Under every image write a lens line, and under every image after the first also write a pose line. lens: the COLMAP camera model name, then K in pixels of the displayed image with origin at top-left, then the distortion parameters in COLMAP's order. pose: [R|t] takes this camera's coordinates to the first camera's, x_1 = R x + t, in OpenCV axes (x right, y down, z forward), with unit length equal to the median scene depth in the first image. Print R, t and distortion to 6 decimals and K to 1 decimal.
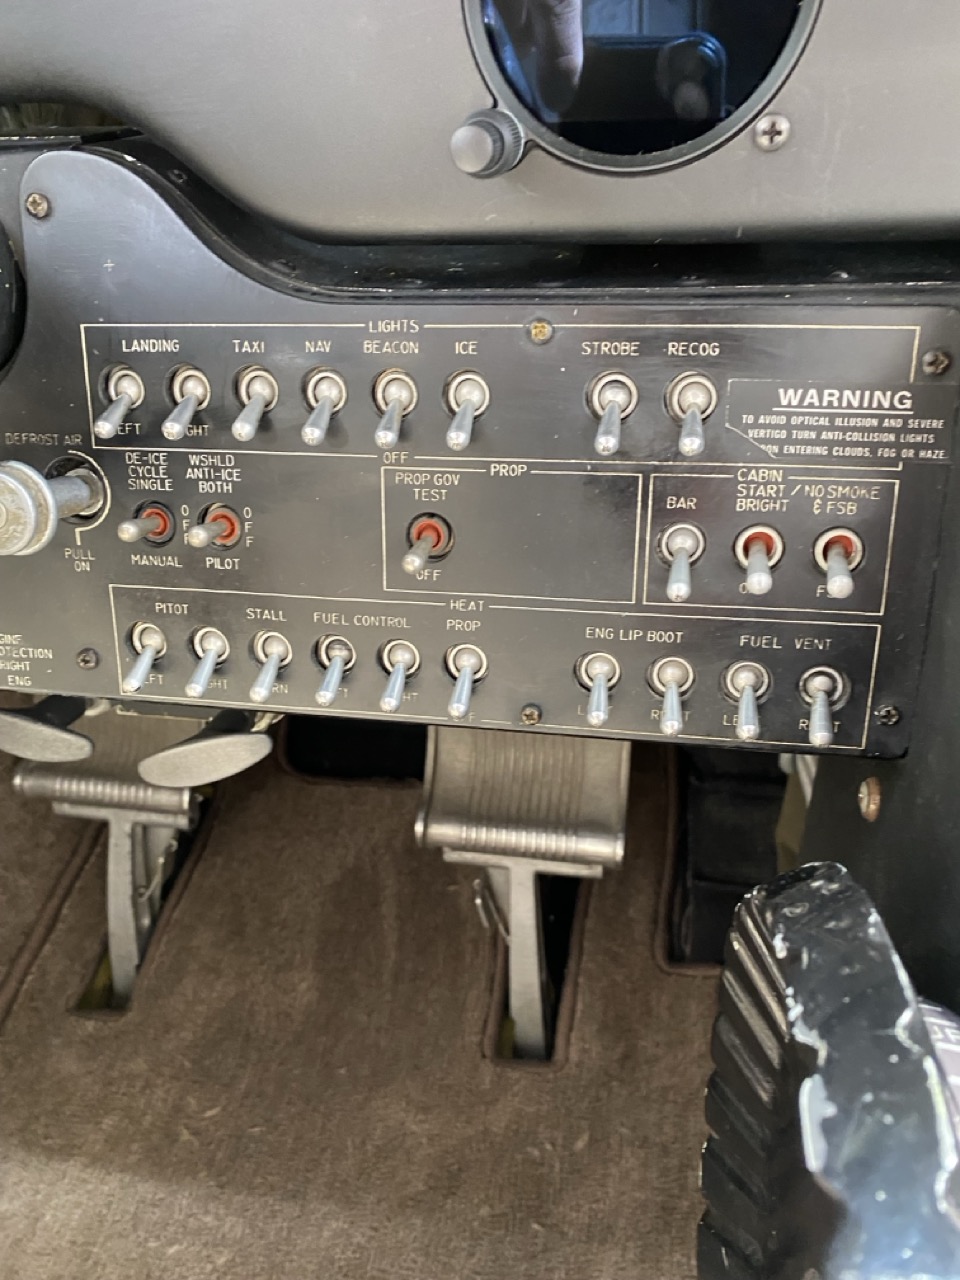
lens RADIAL K [[969.0, 0, 416.7], [0, 969.0, 666.4], [0, 0, 1]] dist [0.032173, -0.042586]
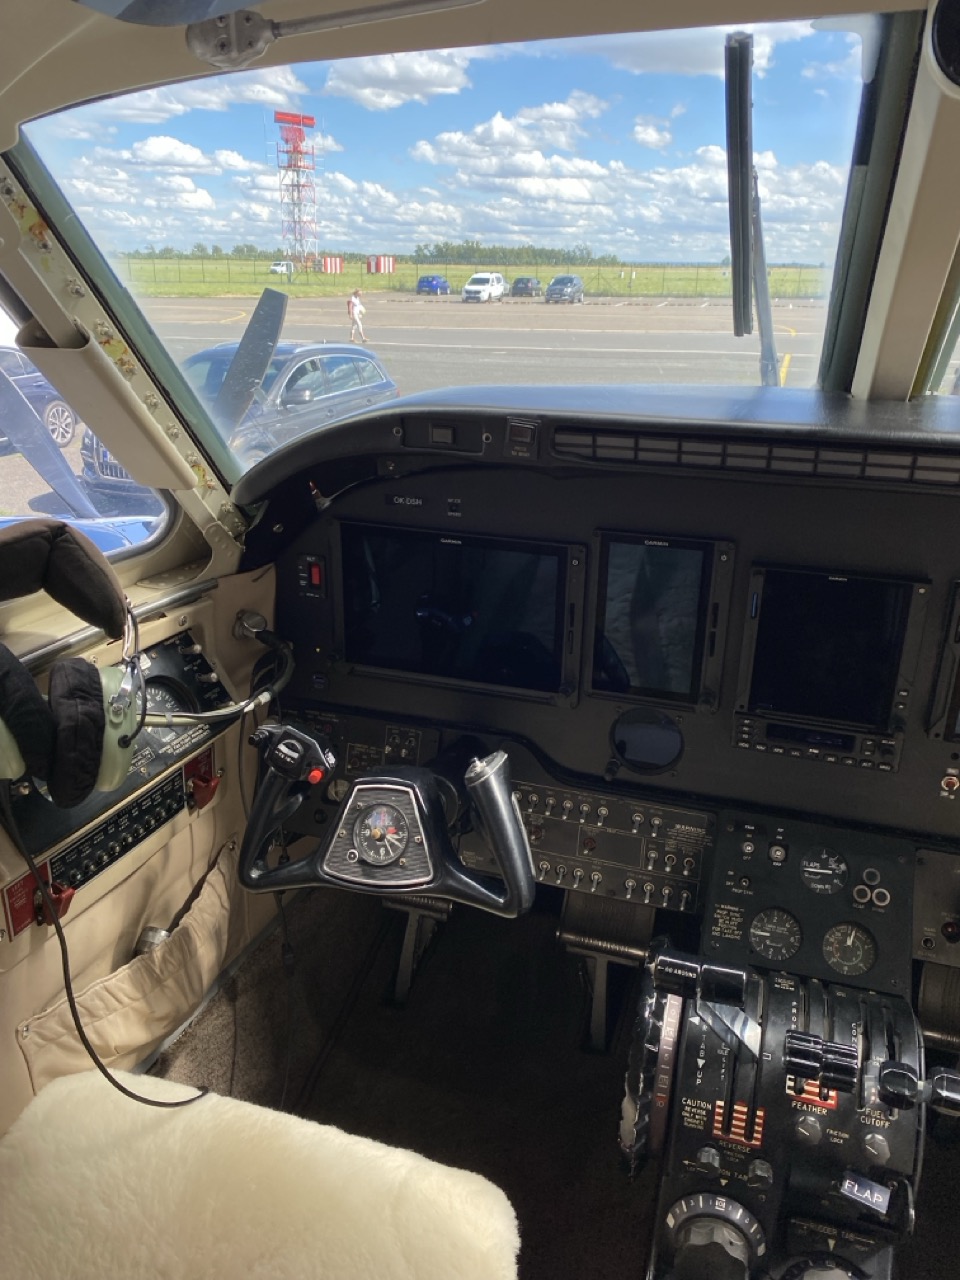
lens RADIAL K [[969.0, 0, 480.9], [0, 969.0, 626.7], [0, 0, 1]] dist [0.032173, -0.042586]
pose [[0.993149, 0.108096, -0.044388, -0.160689], [-0.114162, 0.978618, -0.171099, -0.125794], [0.024944, 0.174994, 0.984253, -1.411474]]
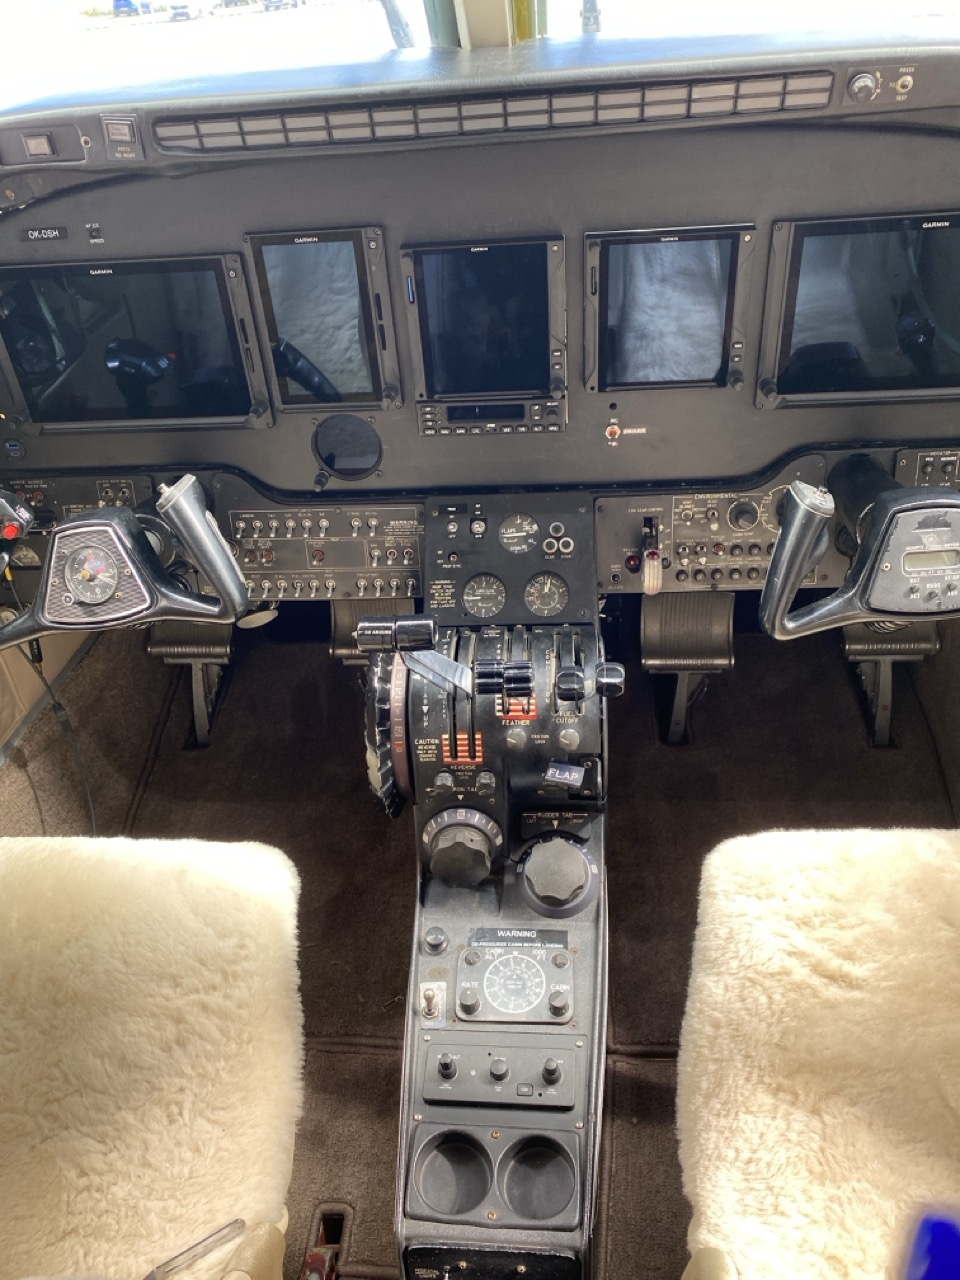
lens RADIAL K [[969.0, 0, 464.2], [0, 969.0, 648.1], [0, 0, 1]] dist [0.032173, -0.042586]
pose [[0.988535, -0.092472, 0.119363, 0.046193], [0.082421, 0.992831, 0.086563, -0.020664], [-0.126512, -0.075733, 0.989070, -1.514906]]
